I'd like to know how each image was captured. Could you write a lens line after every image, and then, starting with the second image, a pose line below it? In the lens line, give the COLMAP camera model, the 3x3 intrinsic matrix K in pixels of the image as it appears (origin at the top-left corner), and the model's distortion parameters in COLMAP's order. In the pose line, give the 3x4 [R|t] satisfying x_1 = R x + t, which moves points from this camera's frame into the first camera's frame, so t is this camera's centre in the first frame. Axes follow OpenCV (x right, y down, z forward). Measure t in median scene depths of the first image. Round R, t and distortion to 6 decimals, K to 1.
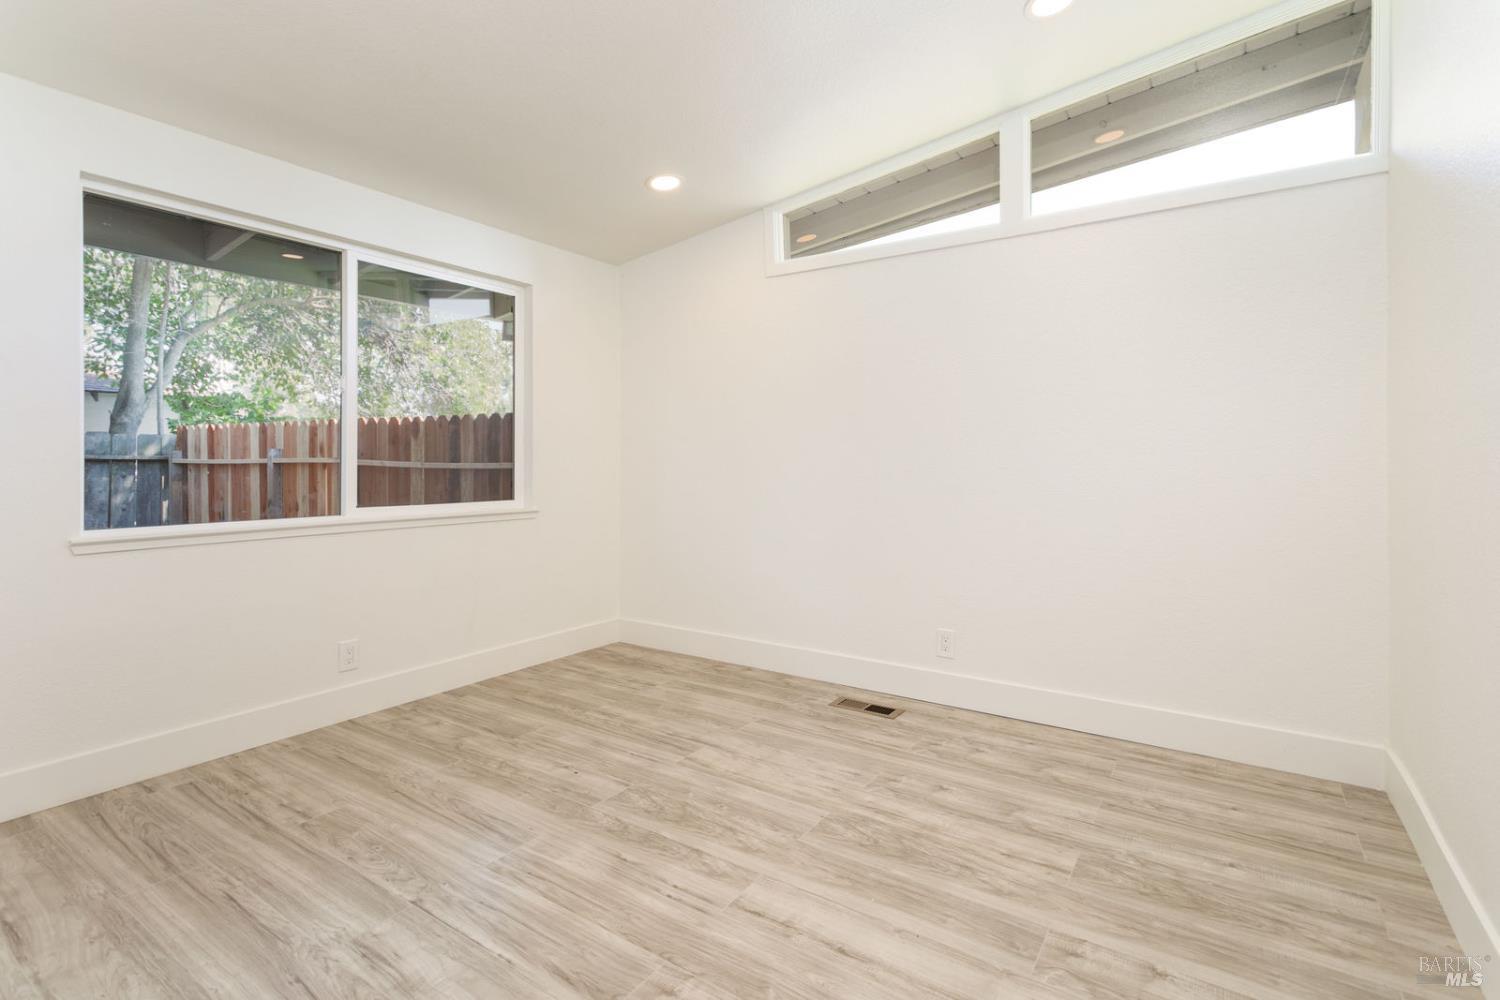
lens RADIAL K [[714.0, 0, 734.9], [0, 714.0, 472.4], [0, 0, 1]] dist [0.000386, 0.000097]
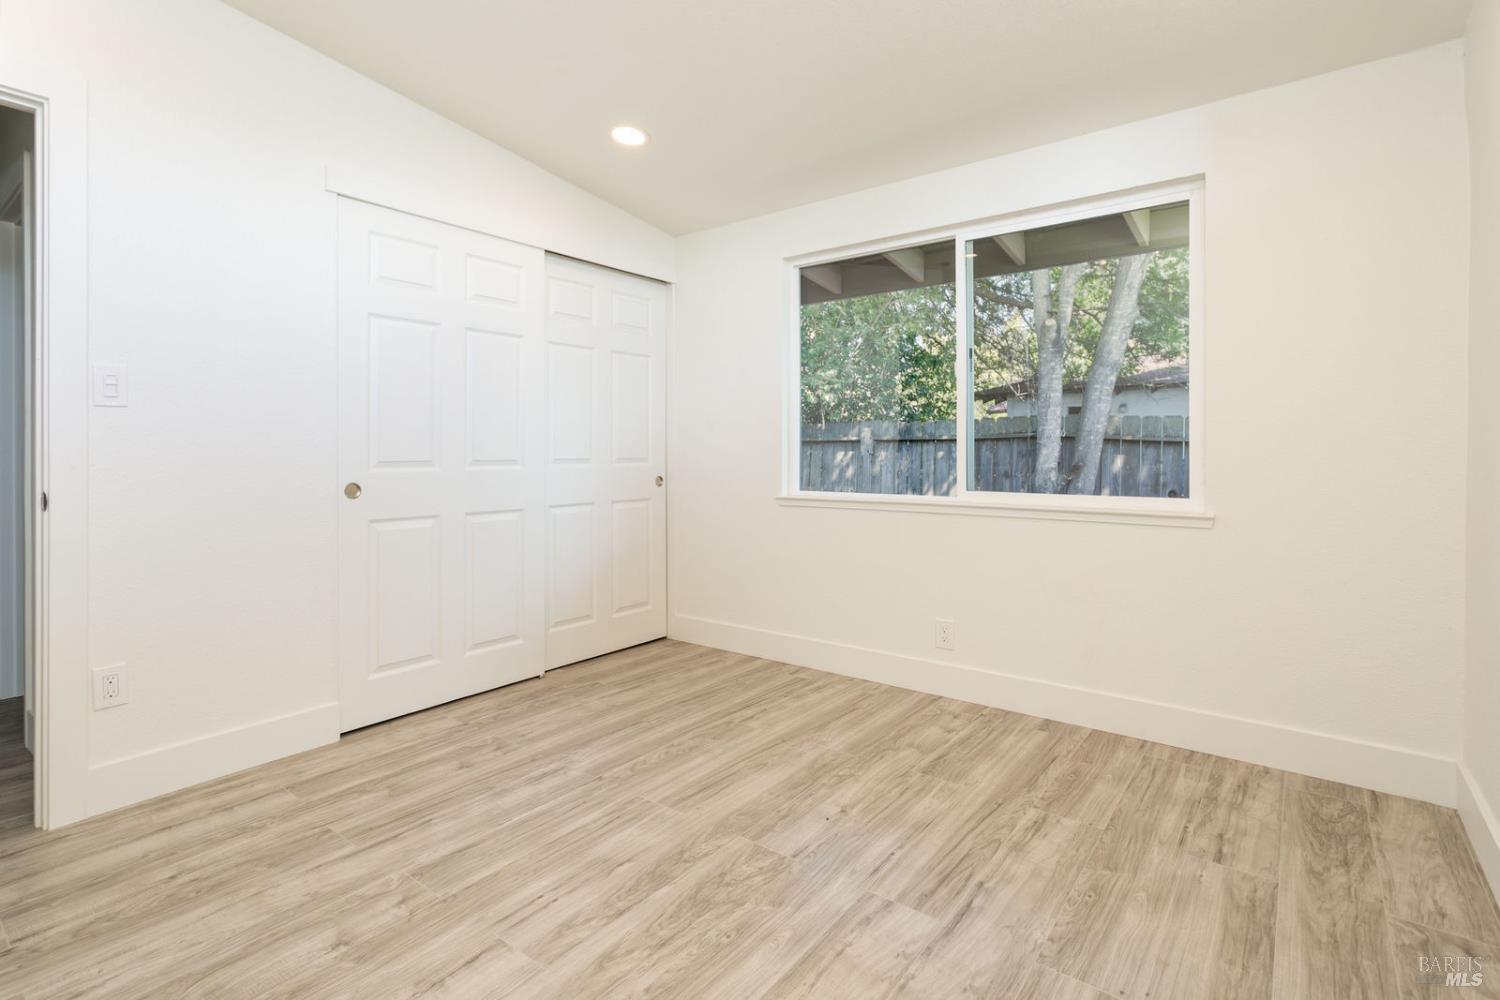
lens RADIAL K [[719.0, 0, 752.0], [0, 719.0, 450.8], [0, 0, 1]] dist [-0.001056, 0.000466]
pose [[-0.047645, 0.003859, -0.998857, 0.608795], [-0.009554, 0.999945, 0.004319, -0.009024], [0.998819, 0.009749, -0.047605, 0.941805]]
